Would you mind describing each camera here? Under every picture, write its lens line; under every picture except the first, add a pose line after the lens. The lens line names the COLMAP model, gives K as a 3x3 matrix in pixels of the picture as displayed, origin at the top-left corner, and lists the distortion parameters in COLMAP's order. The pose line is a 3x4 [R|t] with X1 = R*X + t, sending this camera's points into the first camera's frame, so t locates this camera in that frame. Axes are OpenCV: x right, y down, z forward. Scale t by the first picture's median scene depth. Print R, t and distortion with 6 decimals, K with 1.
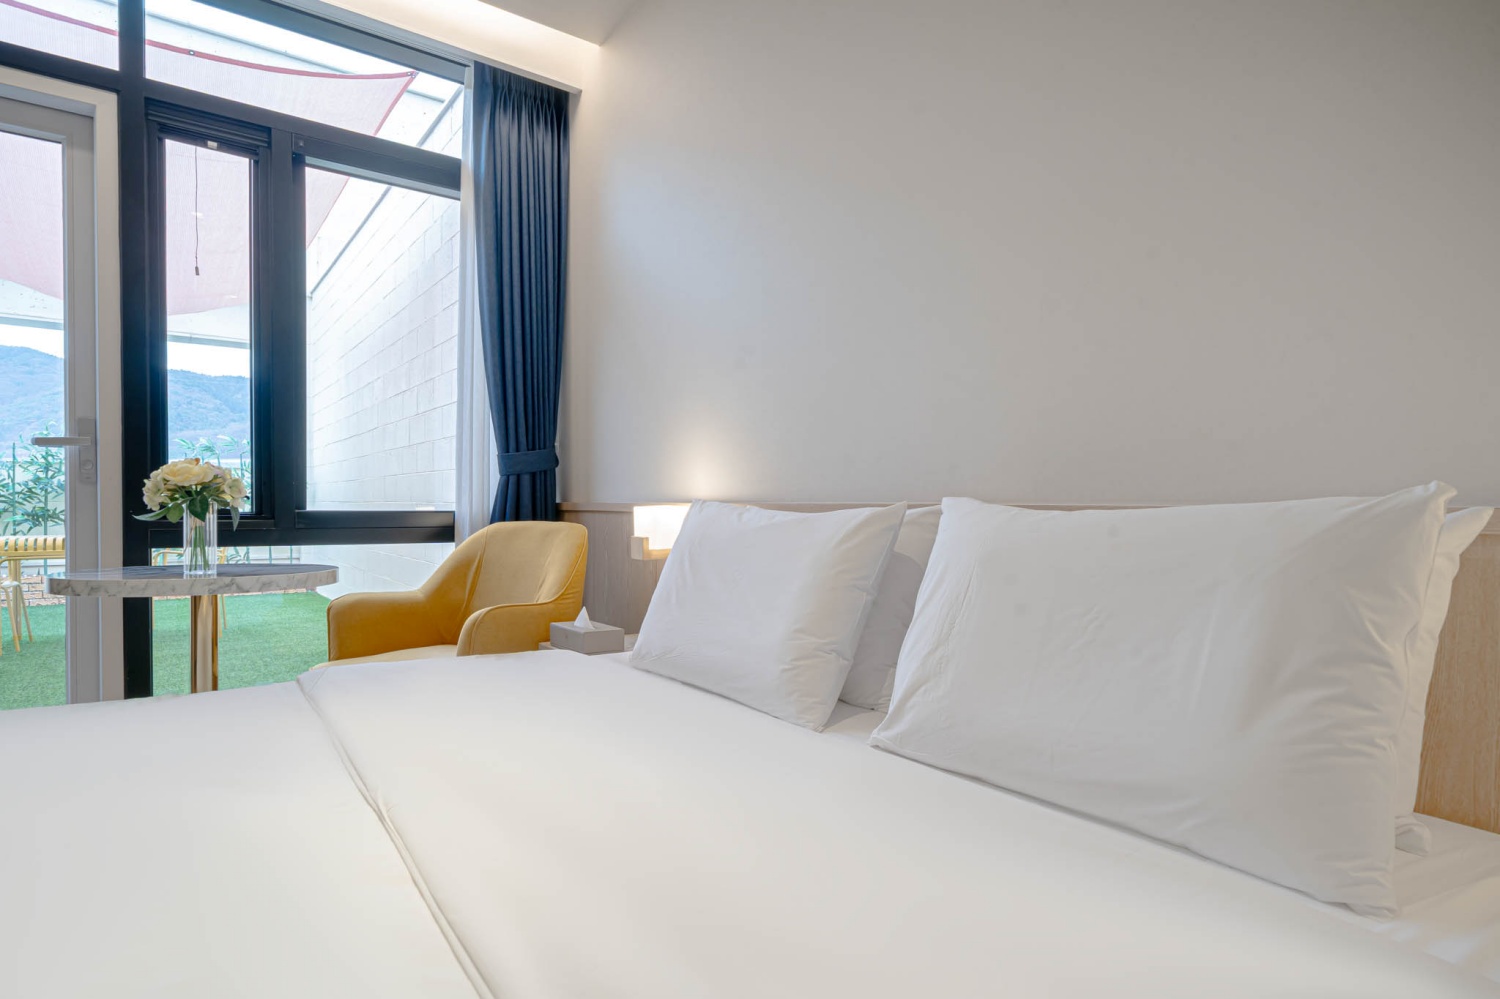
lens RADIAL K [[800.5, 0, 748.4], [0, 800.5, 520.7], [0, 0, 1]] dist [-0.000023, 0.000563]
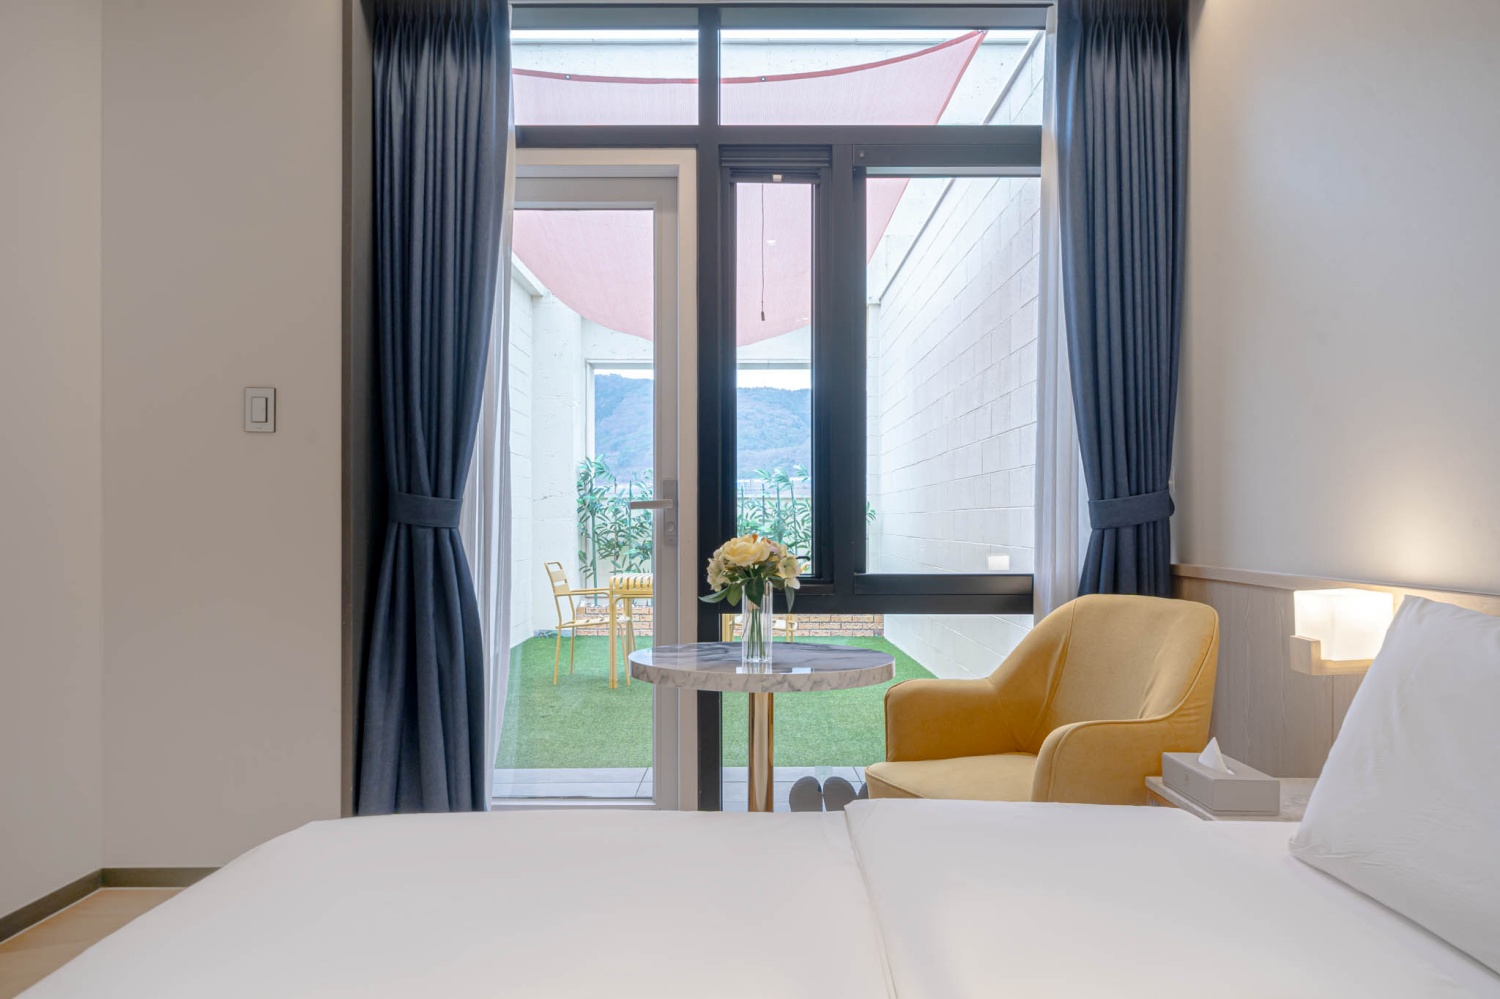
lens RADIAL K [[1009.6, 0, 747.8], [0, 1009.6, 519.8], [0, 0, 1]] dist [0.002470, 0.003133]
pose [[0.806752, -0.007852, -0.590837, -0.011424], [-0.006743, 0.999724, -0.022493, -0.047749], [0.590851, 0.022130, 0.806477, 0.047965]]
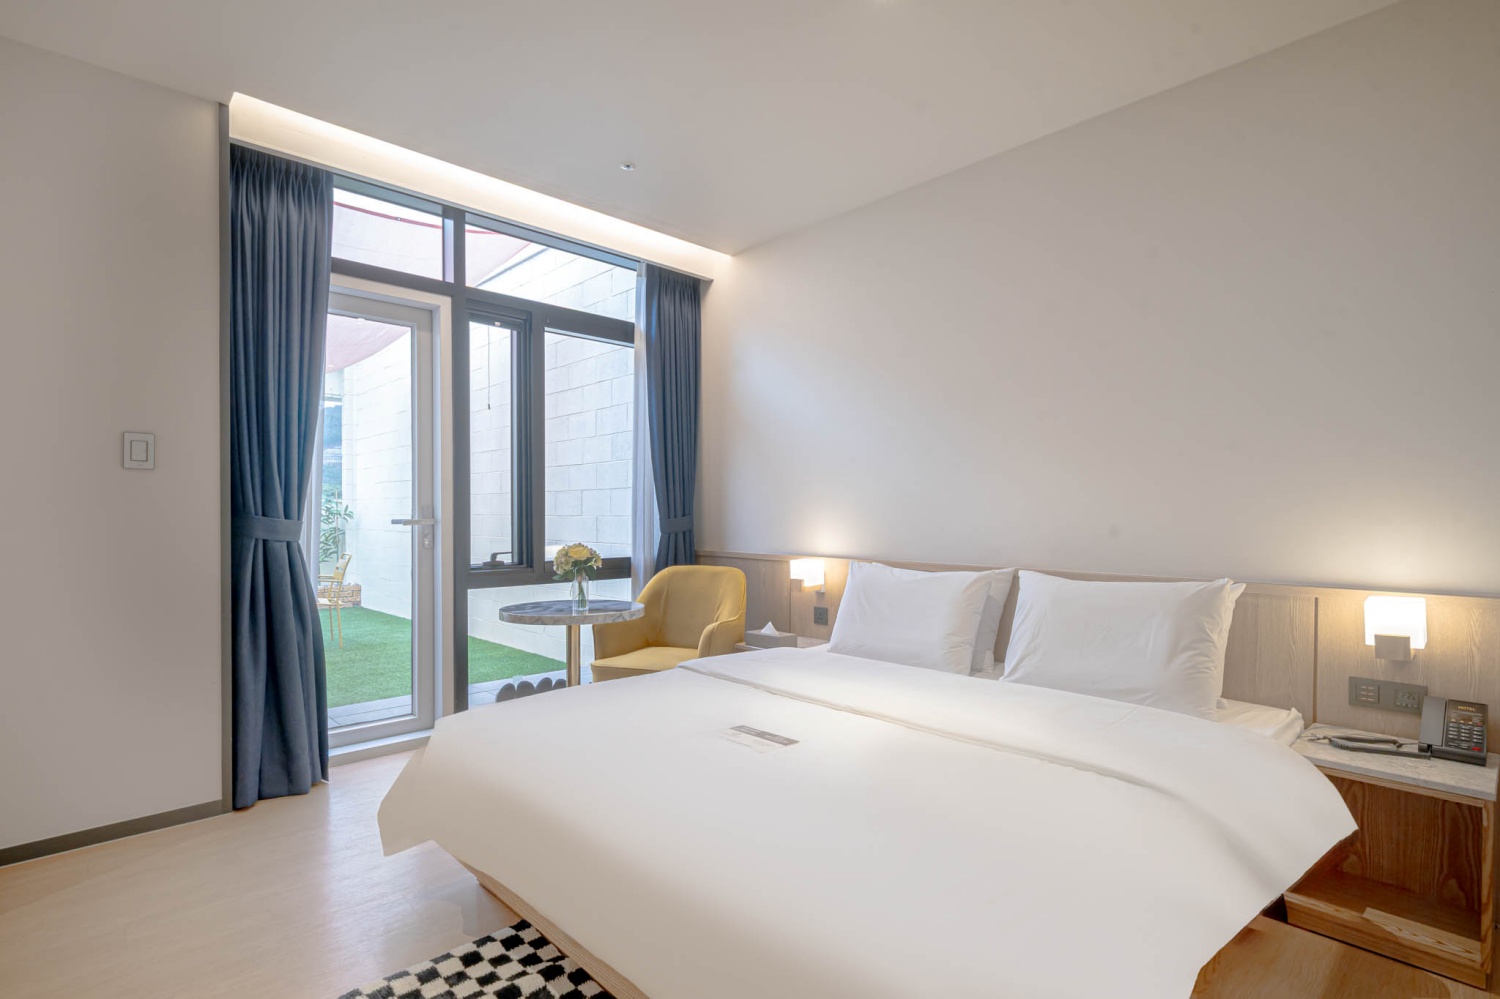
lens RADIAL K [[723.9, 0, 754.7], [0, 723.9, 516.1], [0, 0, 1]] dist [0.001319, 0.000161]
pose [[0.991141, -0.005996, 0.132675, -0.361052], [0.008221, 0.999834, -0.016234, -0.075052], [-0.132556, 0.017181, 0.991027, -0.420320]]
